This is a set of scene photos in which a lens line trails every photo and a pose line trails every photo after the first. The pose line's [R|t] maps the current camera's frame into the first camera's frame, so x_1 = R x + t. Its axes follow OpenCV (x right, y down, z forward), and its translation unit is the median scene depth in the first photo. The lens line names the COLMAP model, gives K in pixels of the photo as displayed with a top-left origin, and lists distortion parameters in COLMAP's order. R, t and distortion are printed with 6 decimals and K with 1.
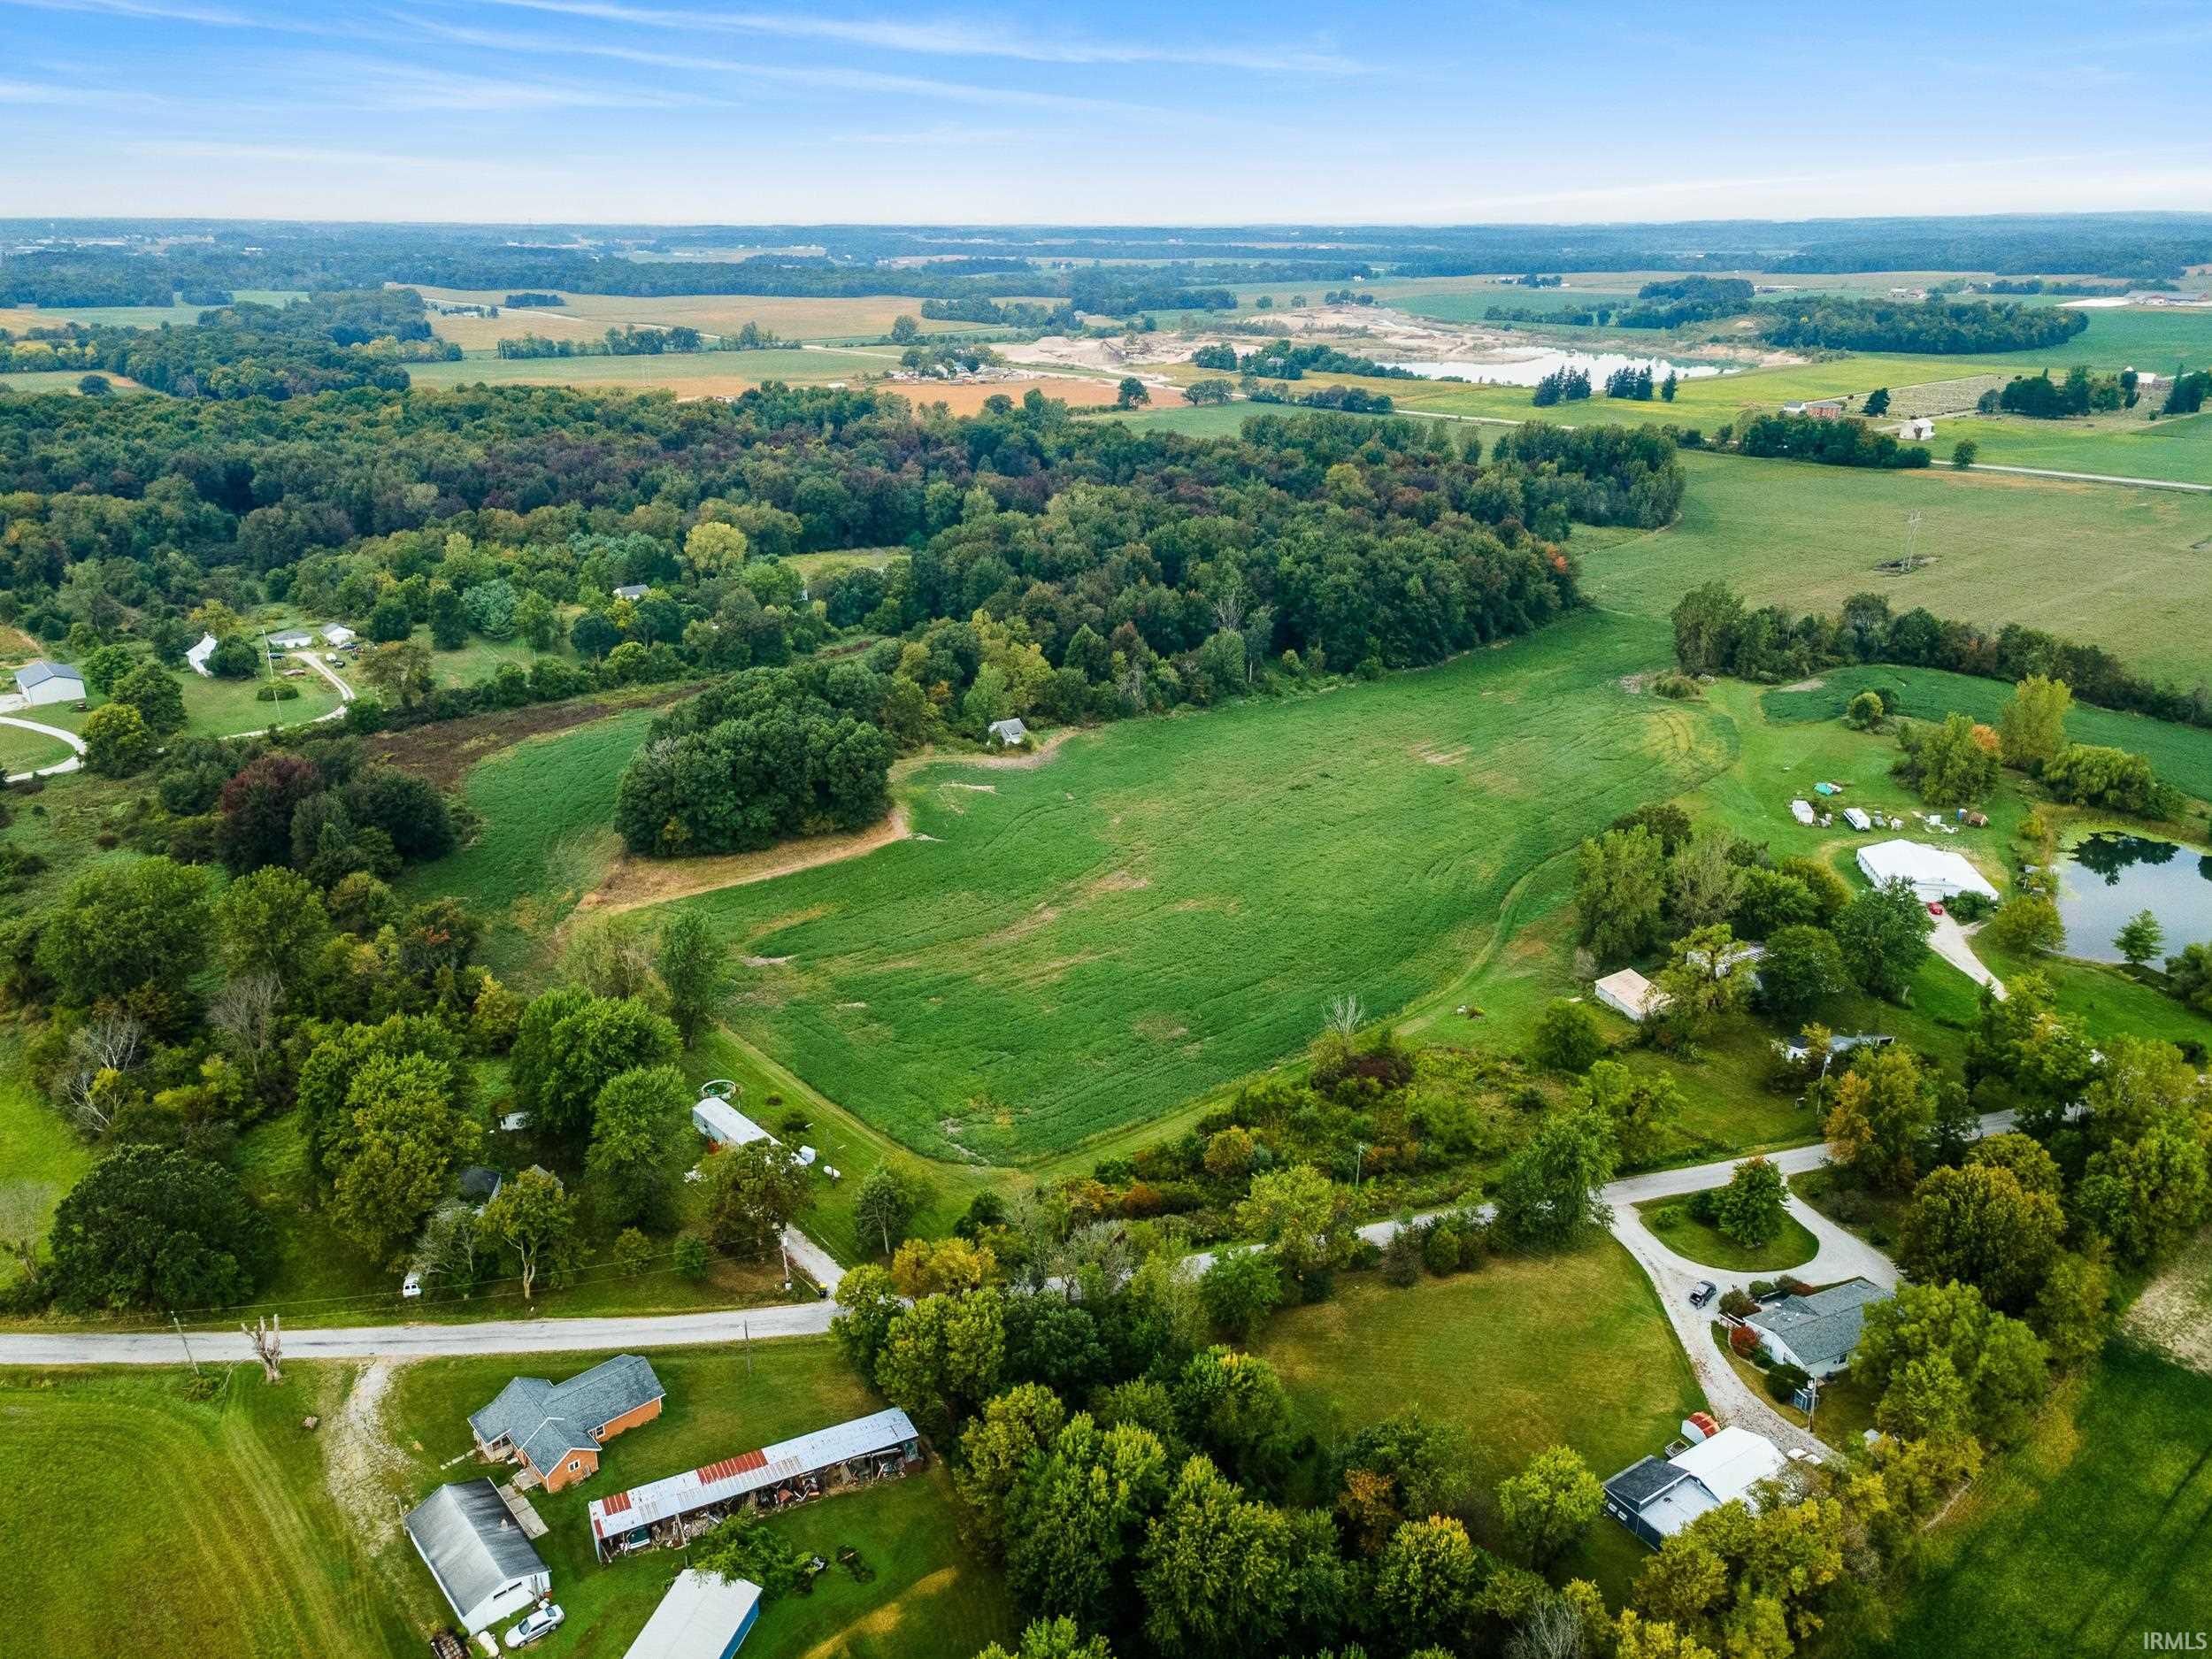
lens RADIAL K [[1590.2, 0, 1106.0], [0, 1590.2, 829.5], [0, 0, 1]] dist [0.006213, 0.059102]
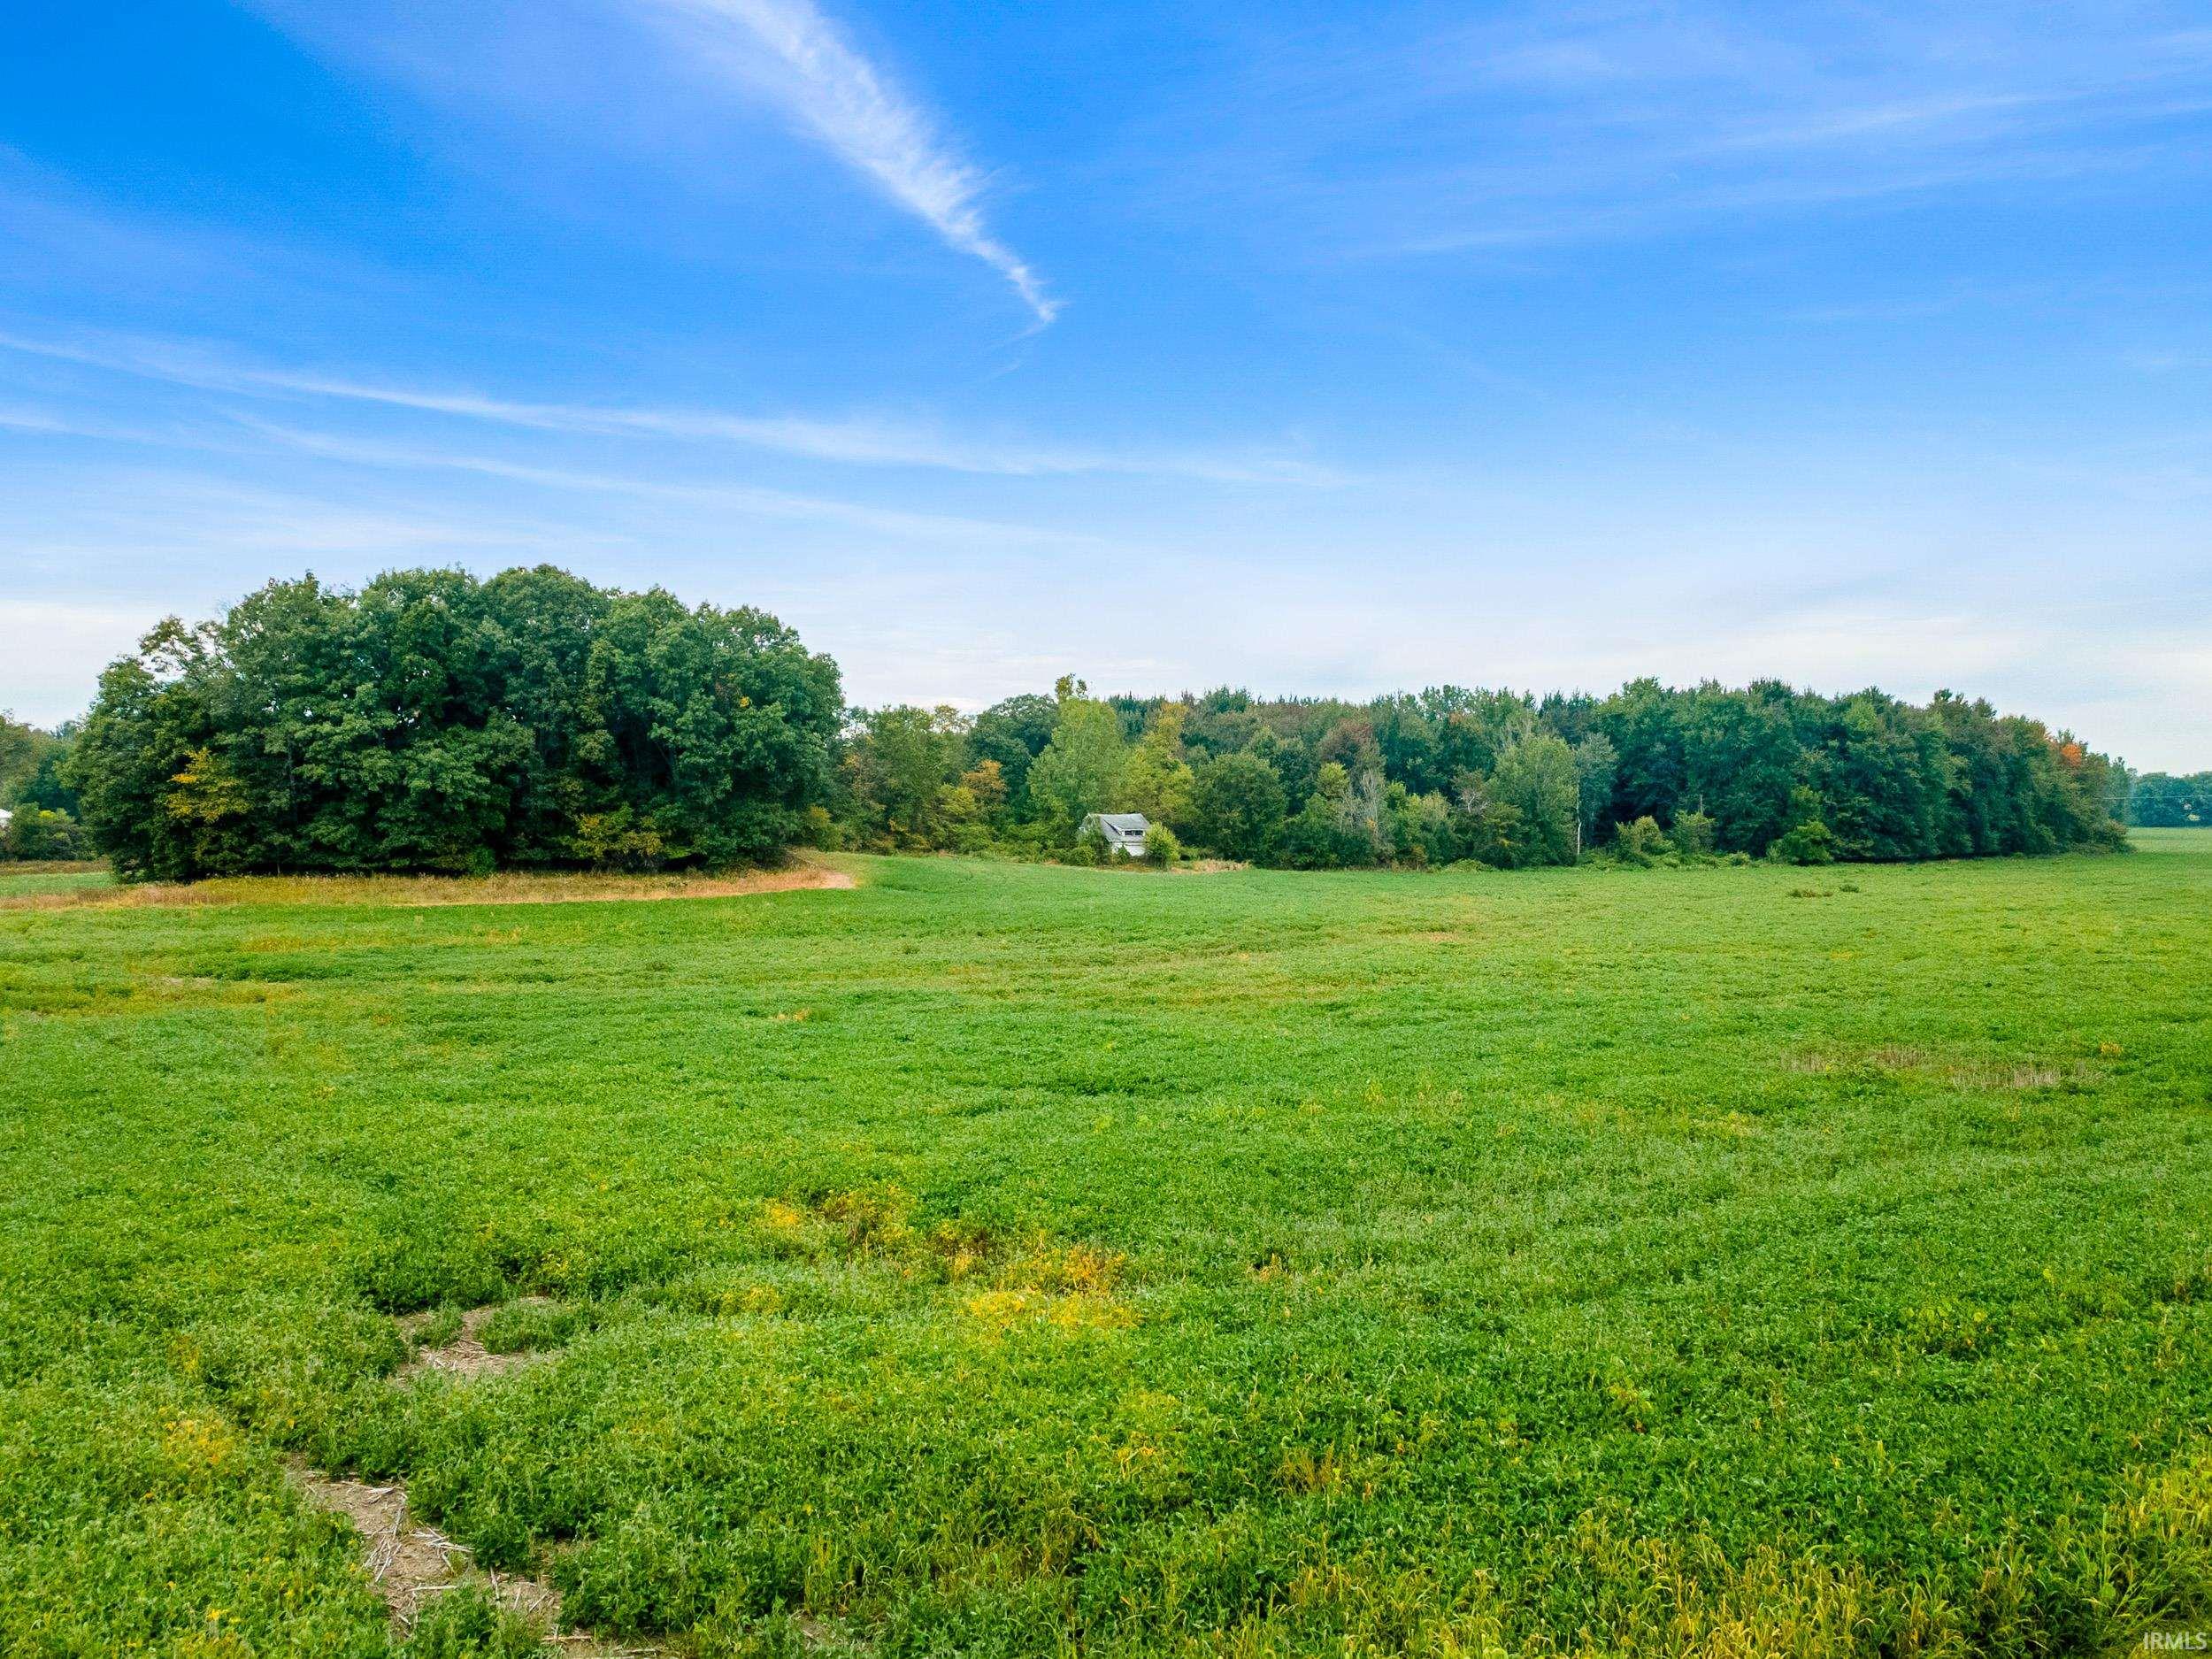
lens RADIAL K [[1687.1, 0, 1077.4], [0, 1687.1, 834.3], [0, 0, 1]] dist [0.100171, -0.145548]
pose [[0.995605, -0.005550, -0.093486, -0.022628], [-0.026146, 0.942078, -0.334374, 0.093562], [0.089927, 0.335349, 0.937792, 0.444640]]
